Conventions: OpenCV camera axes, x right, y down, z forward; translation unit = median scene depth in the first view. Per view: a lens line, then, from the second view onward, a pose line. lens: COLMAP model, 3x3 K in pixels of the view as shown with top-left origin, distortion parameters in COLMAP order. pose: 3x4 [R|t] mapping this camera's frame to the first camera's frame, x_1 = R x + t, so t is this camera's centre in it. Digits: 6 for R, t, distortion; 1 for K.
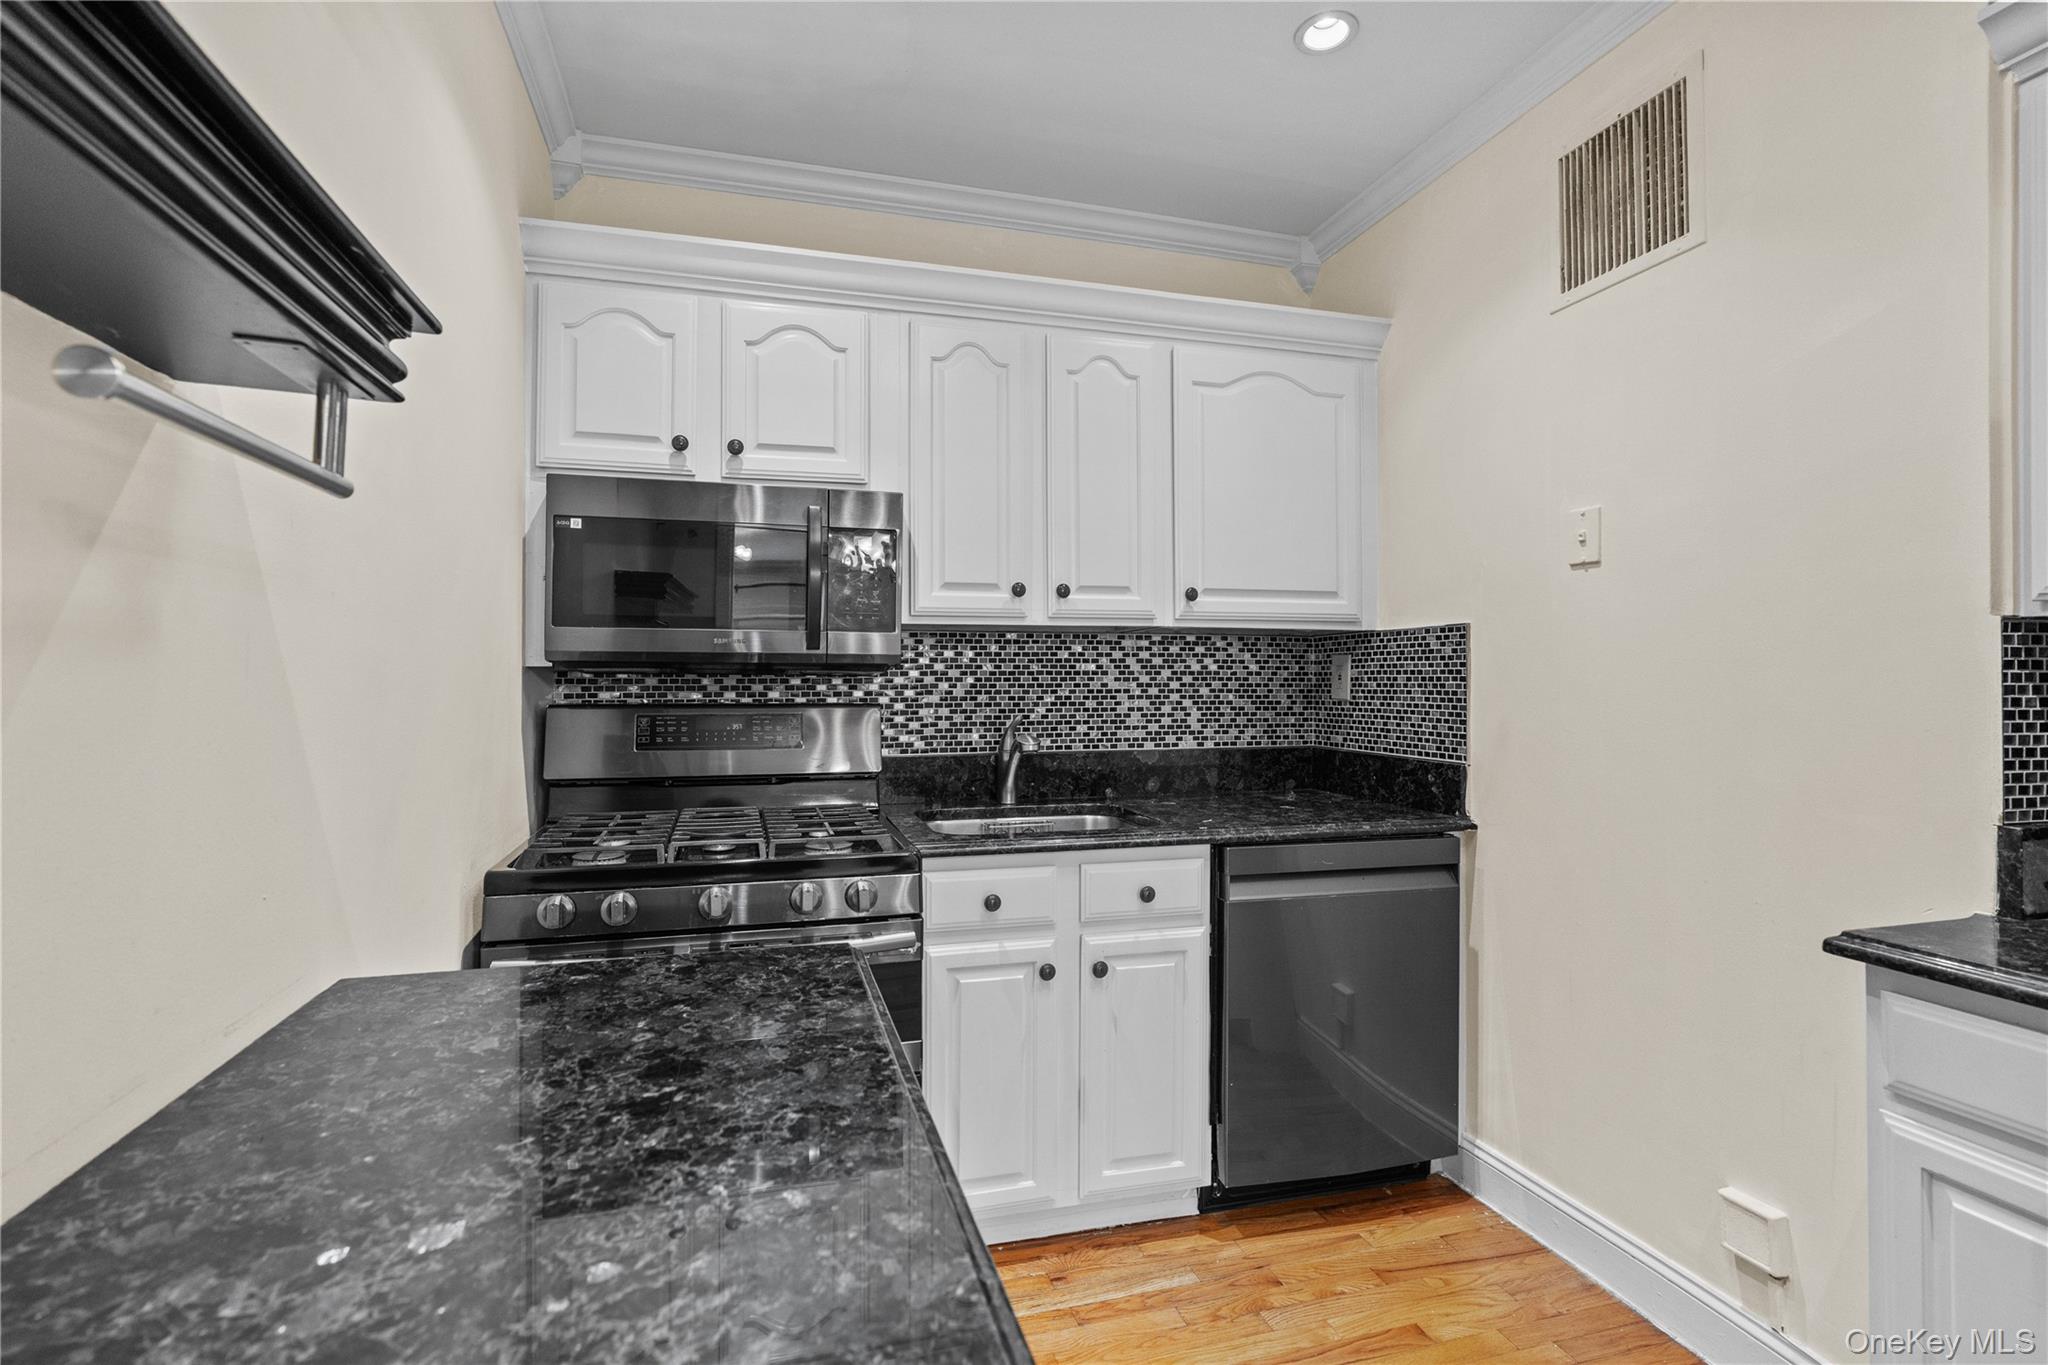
lens RADIAL K [[927.3, 0, 1002.4], [0, 927.3, 678.2], [0, 0, 1]] dist [-0.011323, 0.005869]
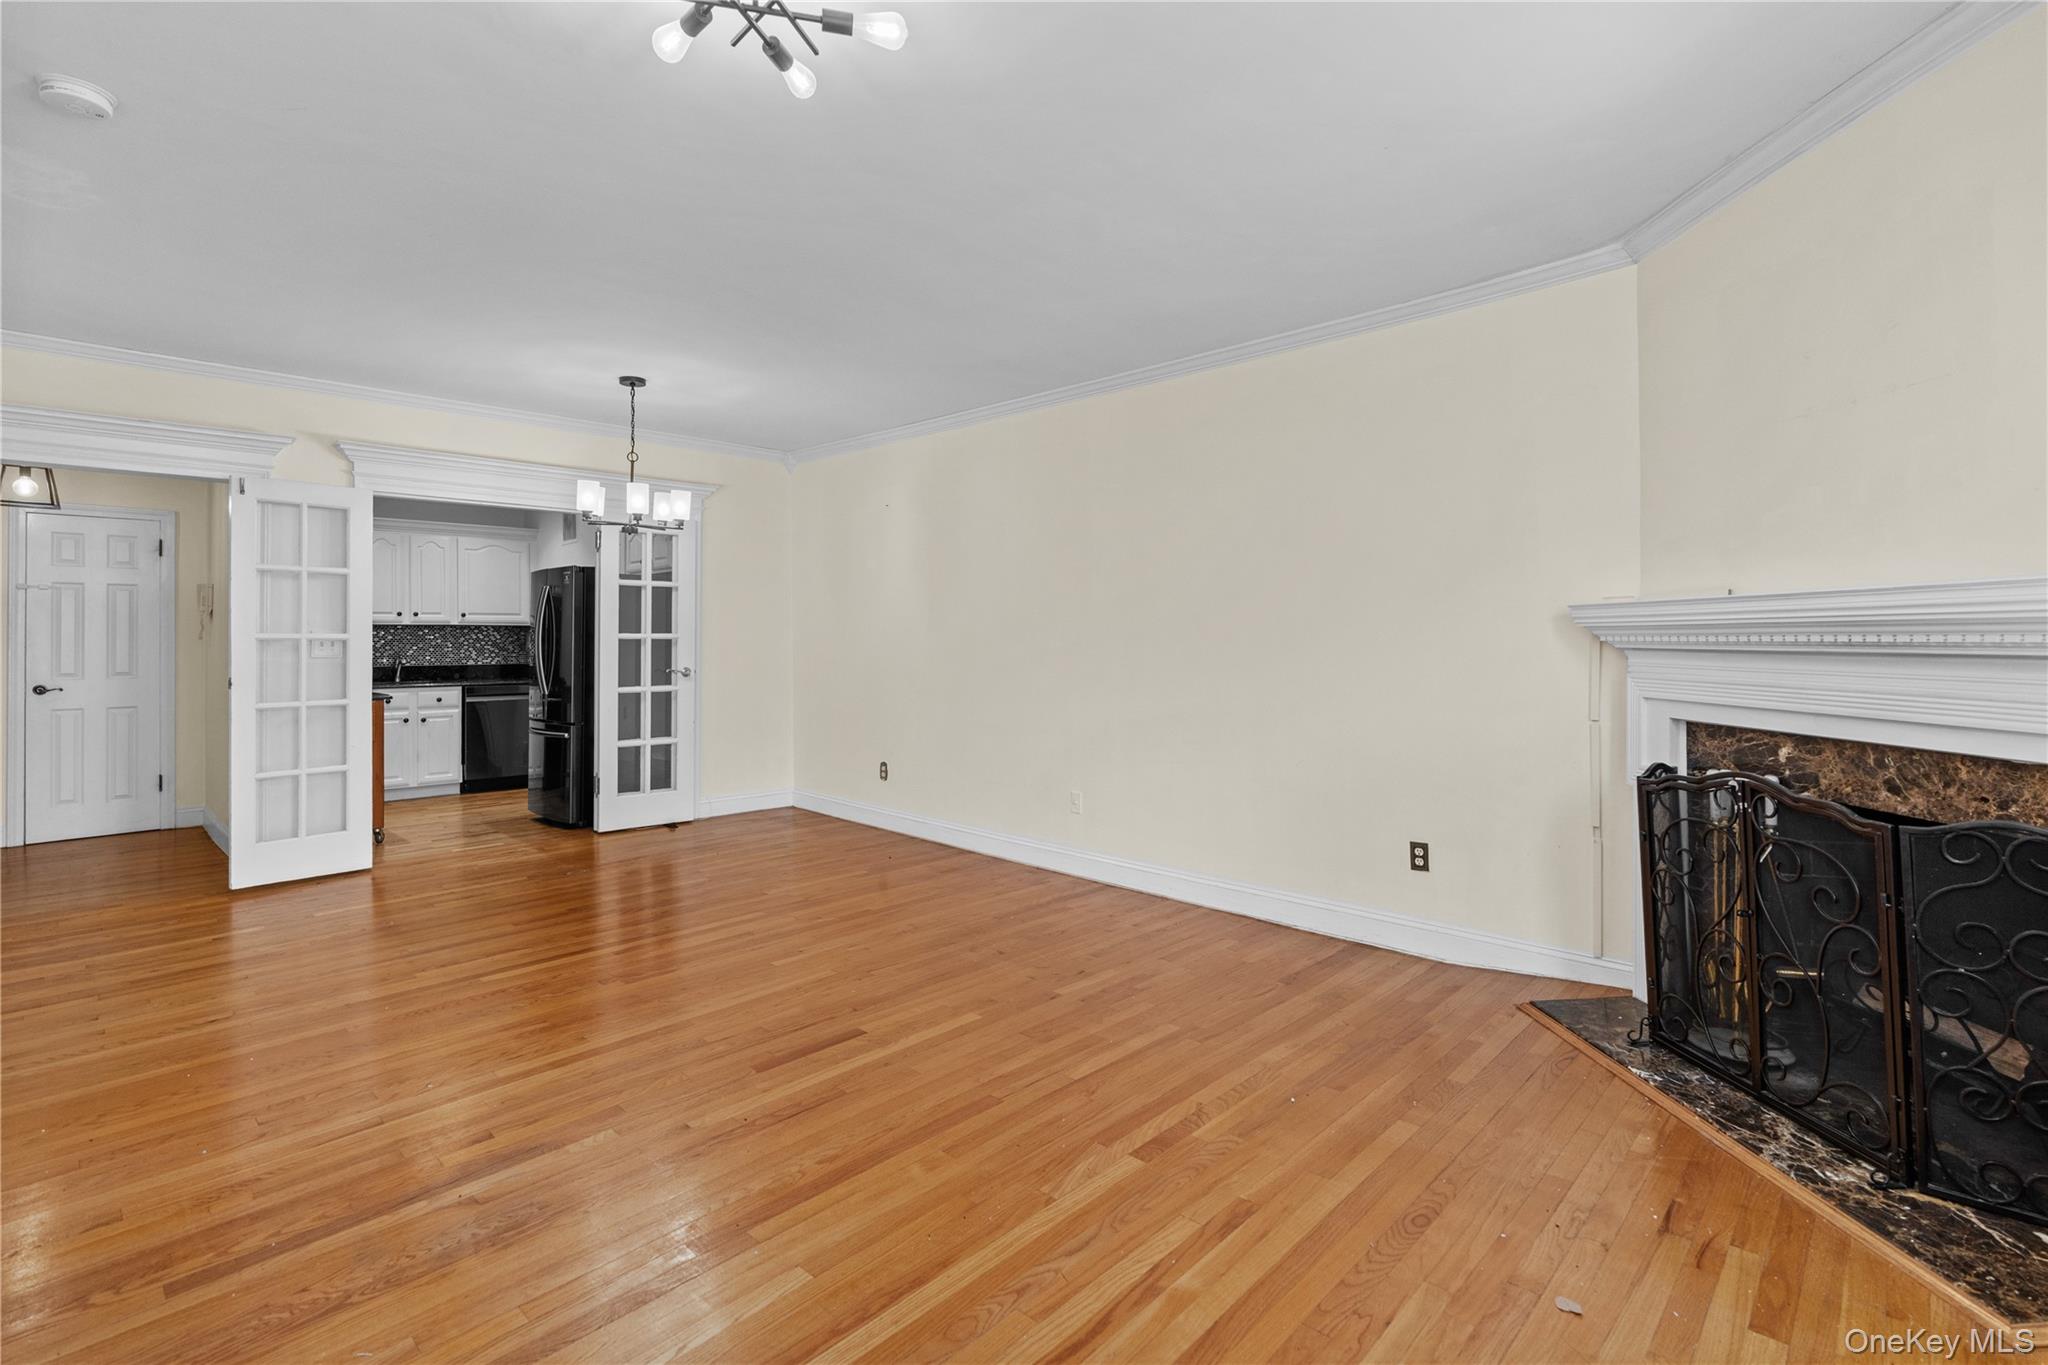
lens RADIAL K [[927.3, 0, 988.5], [0, 927.3, 629.3], [0, 0, 1]] dist [-0.011323, 0.005869]
pose [[0.868145, -0.002395, 0.496305, 0.210018], [0.010531, 0.999852, -0.013597, 0.026662], [-0.496199, 0.017031, 0.868042, -2.963923]]
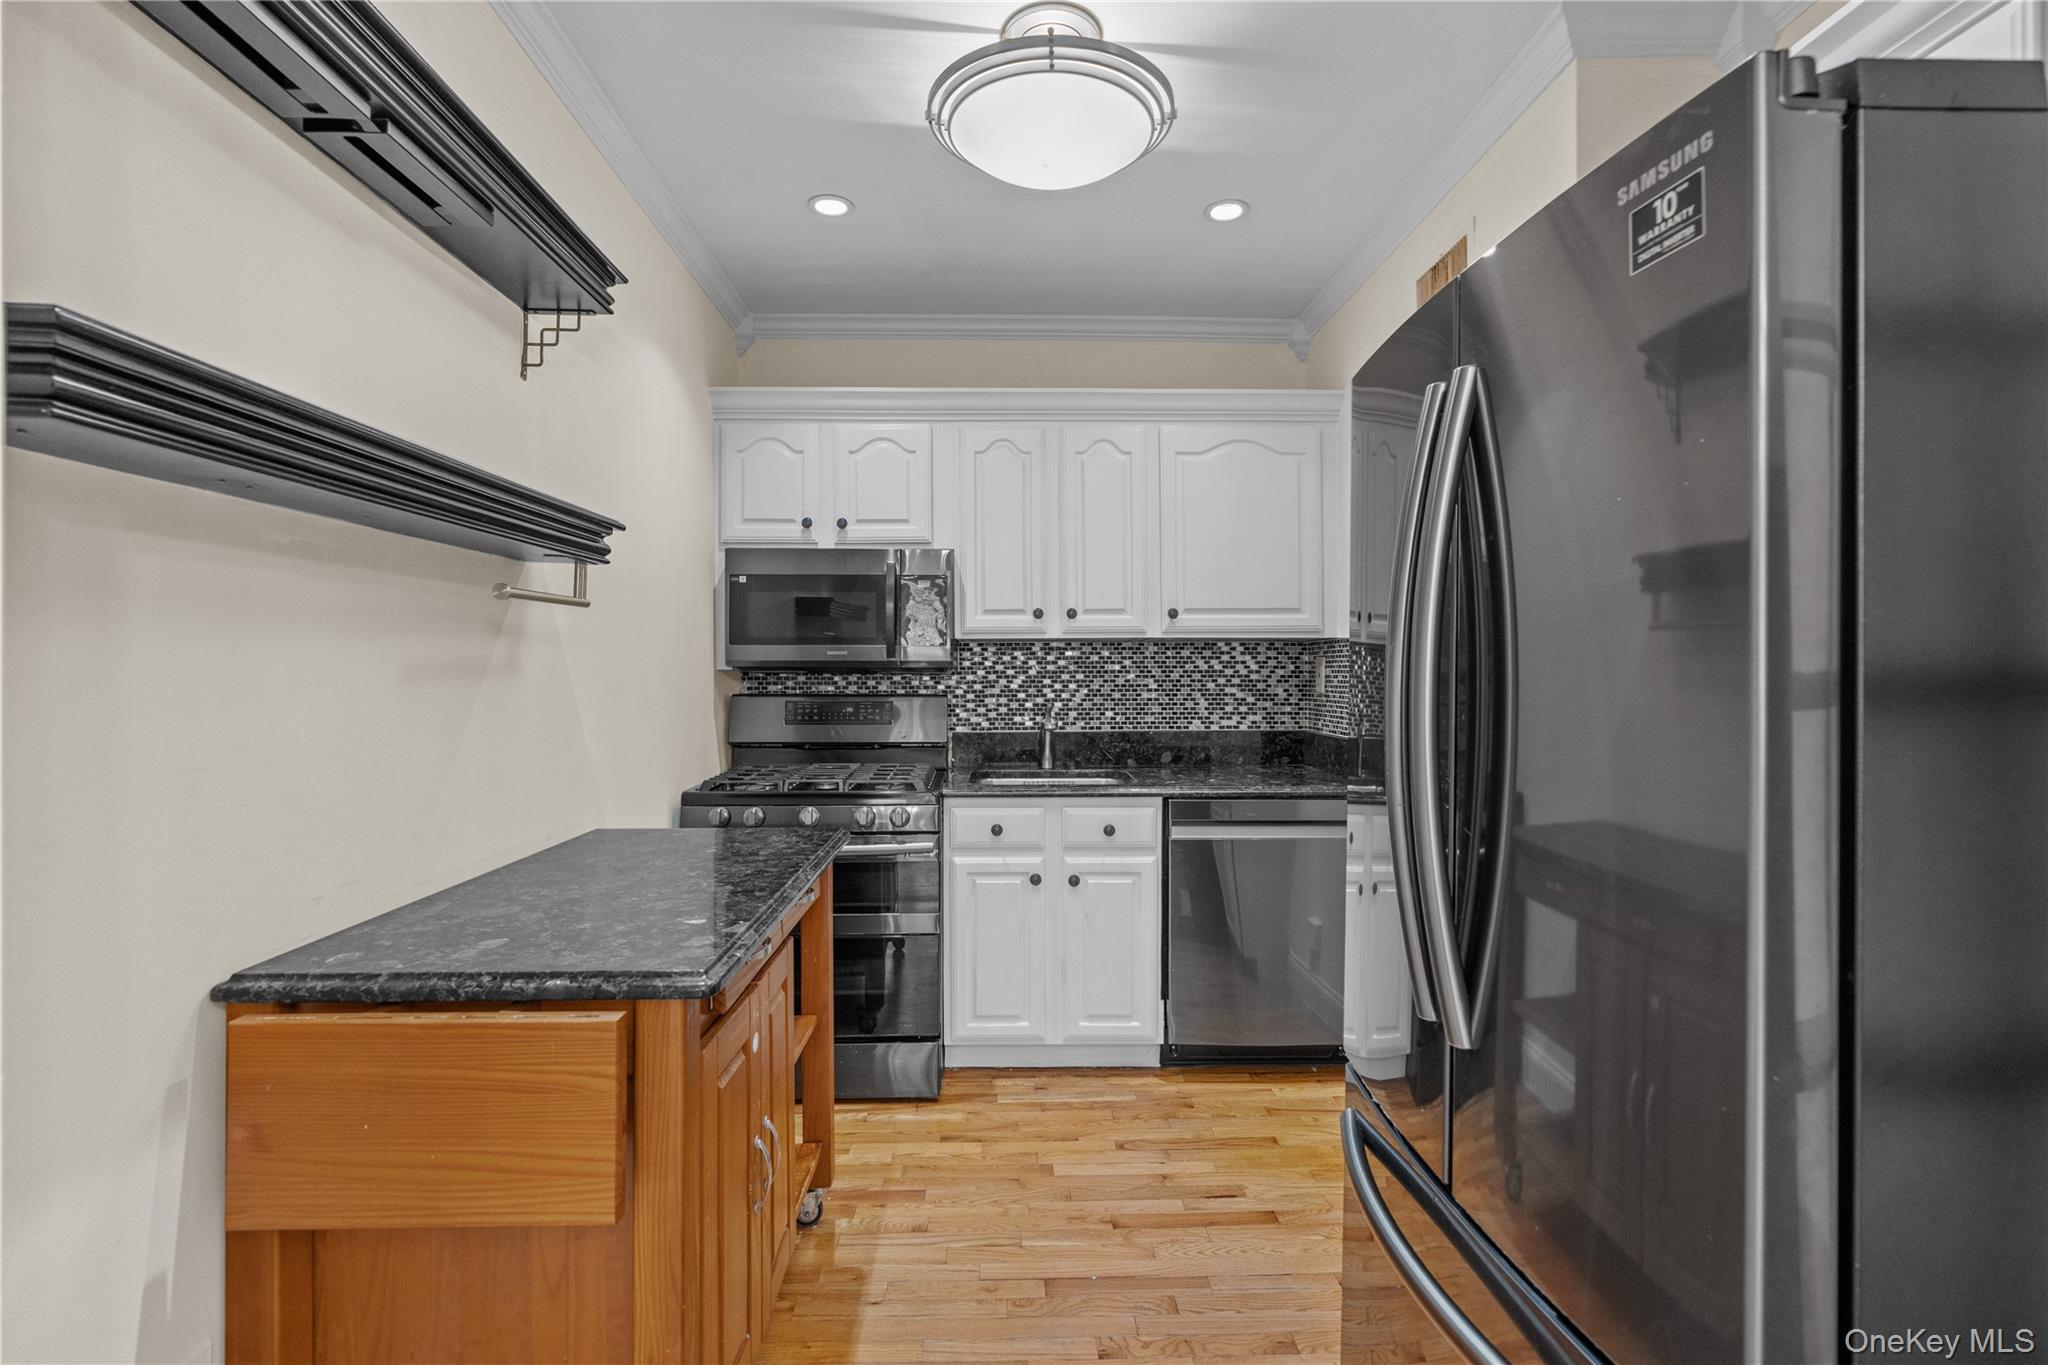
lens RADIAL K [[927.3, 0, 1012.7], [0, 927.3, 676.3], [0, 0, 1]] dist [-0.011323, 0.005869]
pose [[0.970452, 0.000346, -0.241296, 0.326333], [0.002200, 0.999945, 0.010284, -0.015756], [0.241286, -0.010511, 0.970397, -0.376423]]
